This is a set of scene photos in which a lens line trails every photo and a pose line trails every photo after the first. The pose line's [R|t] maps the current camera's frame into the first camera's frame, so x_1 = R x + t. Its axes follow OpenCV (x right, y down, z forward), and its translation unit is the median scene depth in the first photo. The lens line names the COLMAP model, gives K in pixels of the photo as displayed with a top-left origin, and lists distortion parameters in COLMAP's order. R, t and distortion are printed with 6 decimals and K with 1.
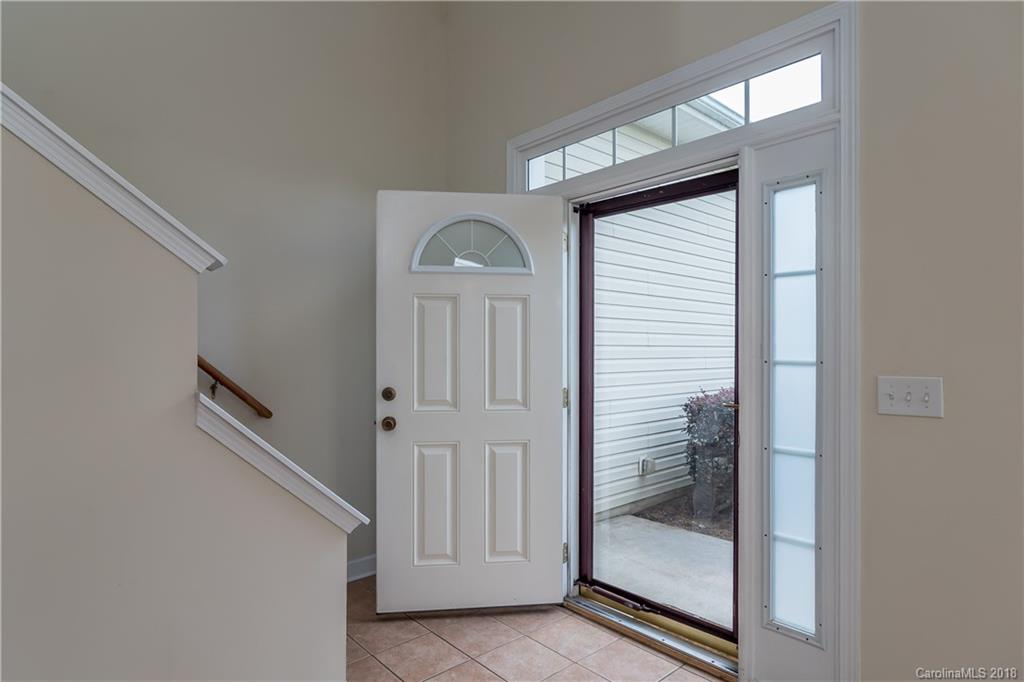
lens RADIAL K [[559.7, 0, 505.6], [0, 559.7, 355.7], [0, 0, 1]] dist [0.003074, 0.001524]
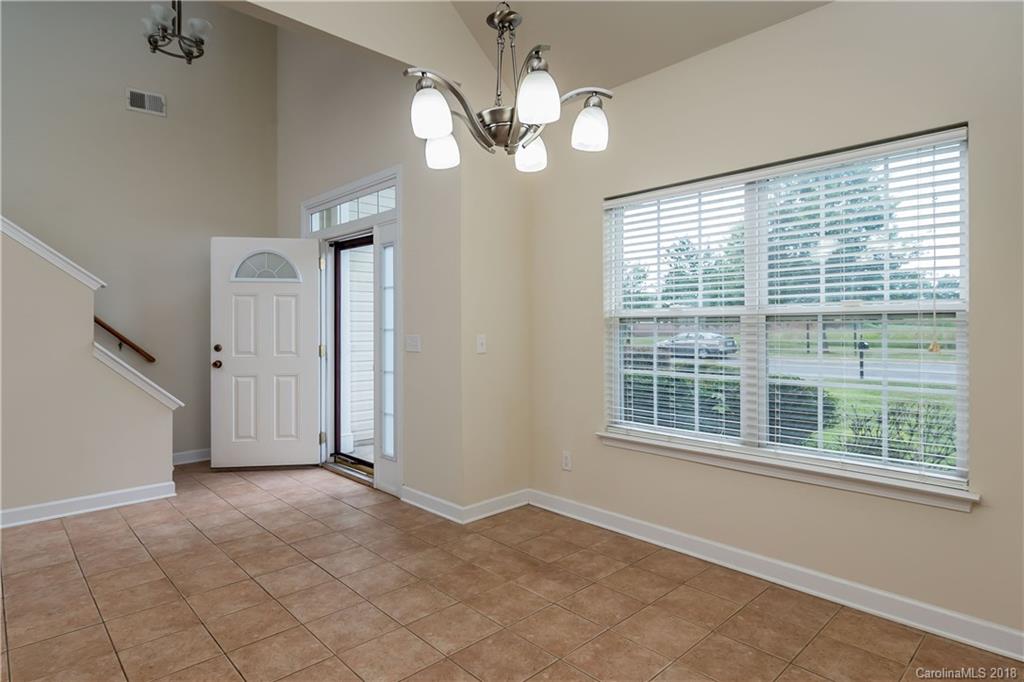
lens RADIAL K [[559.7, 0, 509.2], [0, 559.7, 335.1], [0, 0, 1]] dist [0.003074, 0.001524]
pose [[0.999874, -0.002206, 0.015716, 0.710975], [0.002191, 0.999997, 0.000937, 0.025762], [-0.015718, -0.000903, 0.999876, -0.844832]]
